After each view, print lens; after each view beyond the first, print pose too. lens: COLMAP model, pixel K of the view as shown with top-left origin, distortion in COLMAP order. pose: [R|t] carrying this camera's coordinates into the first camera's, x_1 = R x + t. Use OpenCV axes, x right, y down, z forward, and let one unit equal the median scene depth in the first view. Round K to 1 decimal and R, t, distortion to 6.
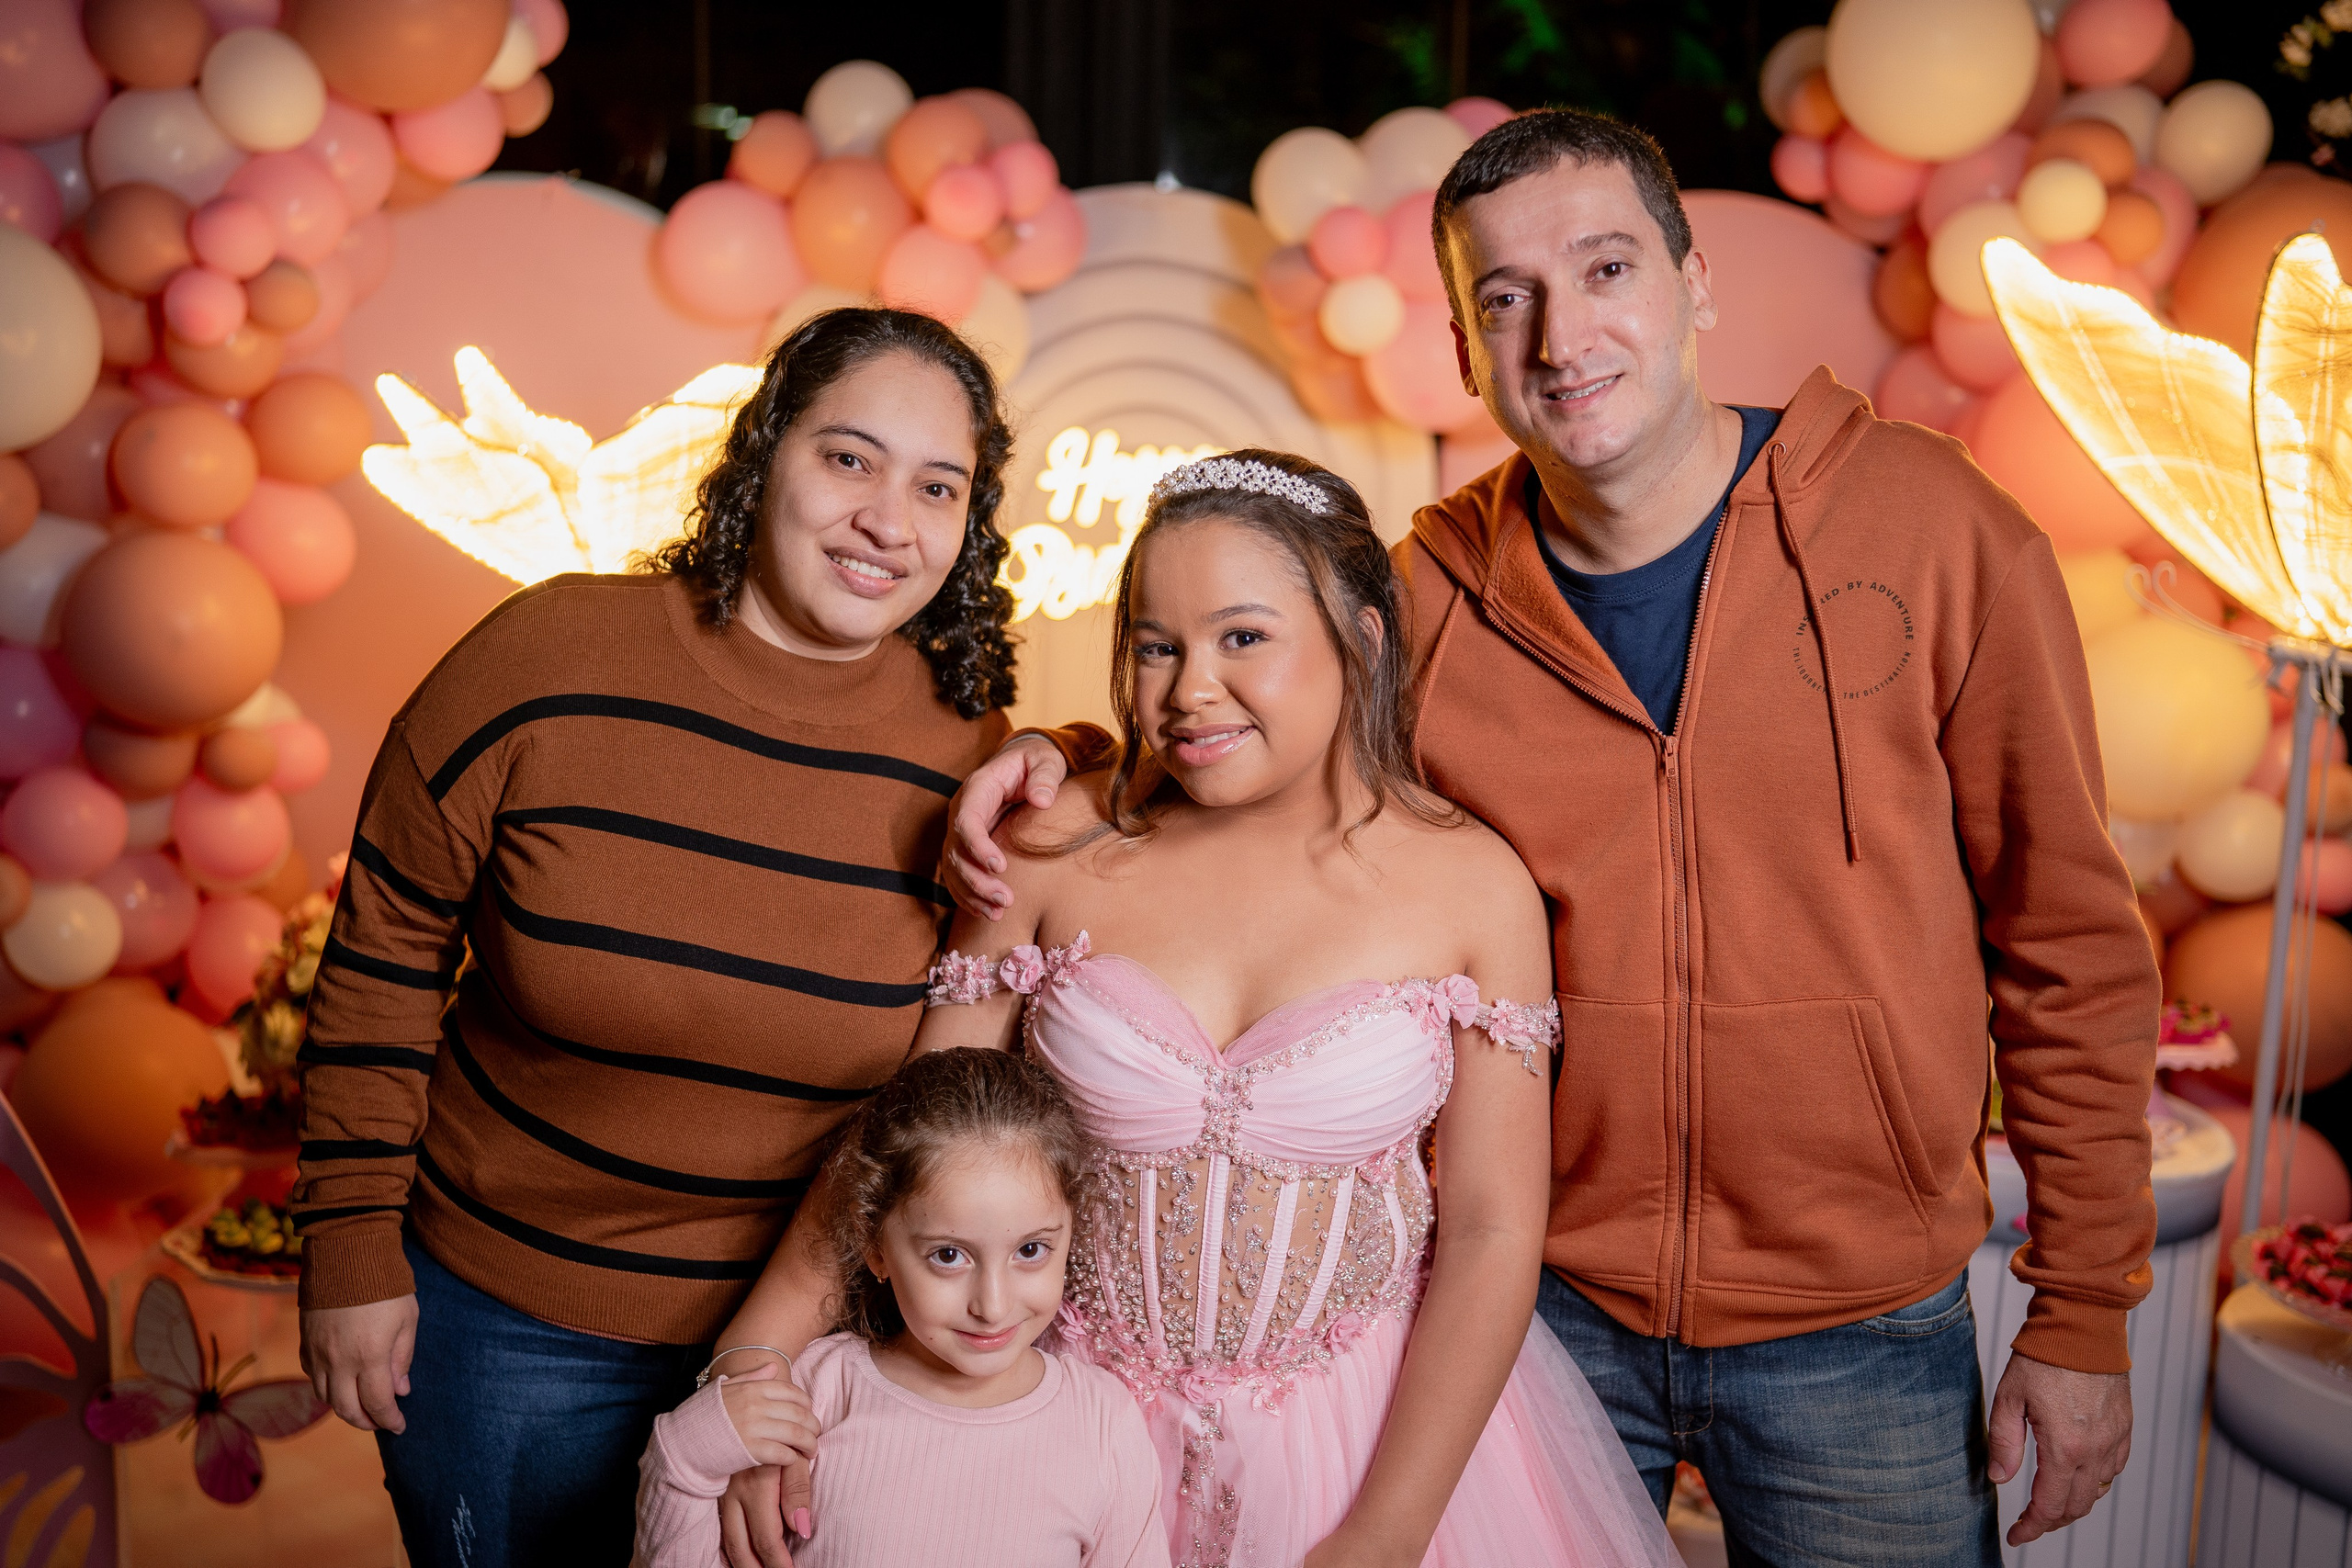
lens RADIAL K [[2337.7, 0, 1179.6], [0, 2337.7, 783.5], [0, 0, 1]] dist [-0.115985, 0.273825]
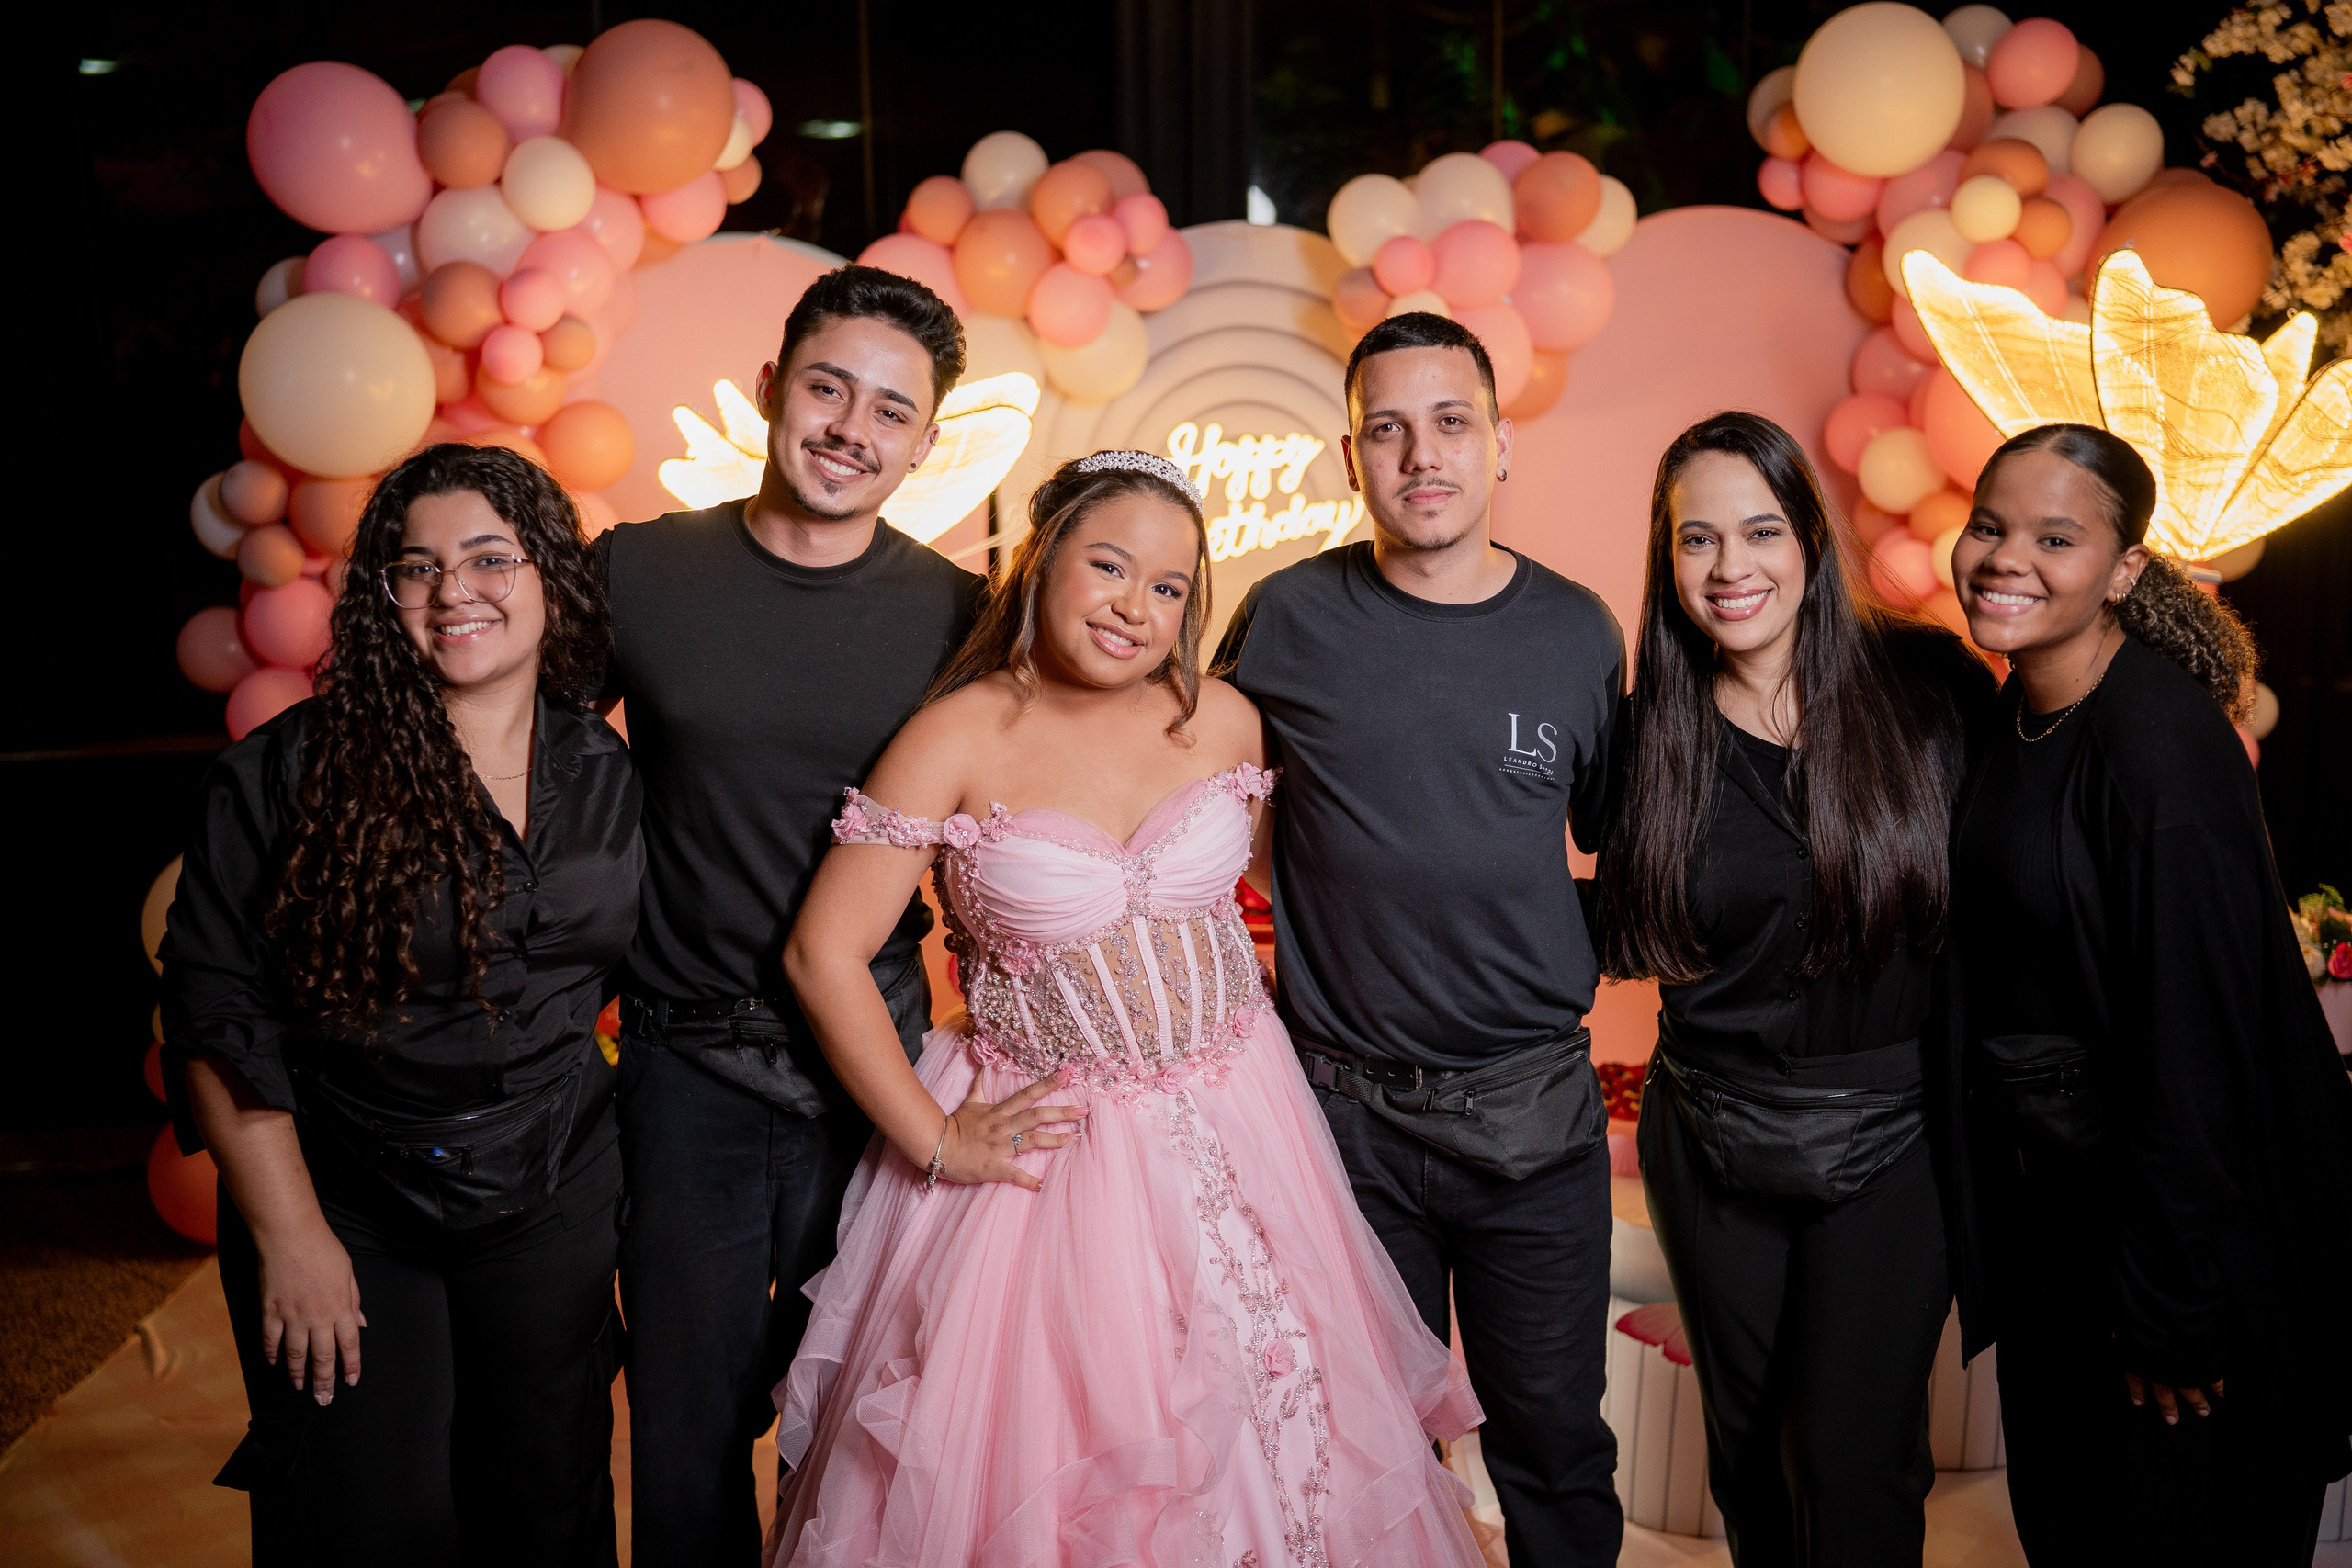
lens RADIAL K [[2273.6, 0, 1176.7], [0, 2273.6, 782.1], [0, 0, 1]] dist [-0.117433, 0.270378]
pose [[0.998544, -0.030191, -0.044696, -0.003509], [0.030865, 0.999419, 0.014466, 0.021755], [0.044233, -0.015824, 0.998896, -0.213888]]
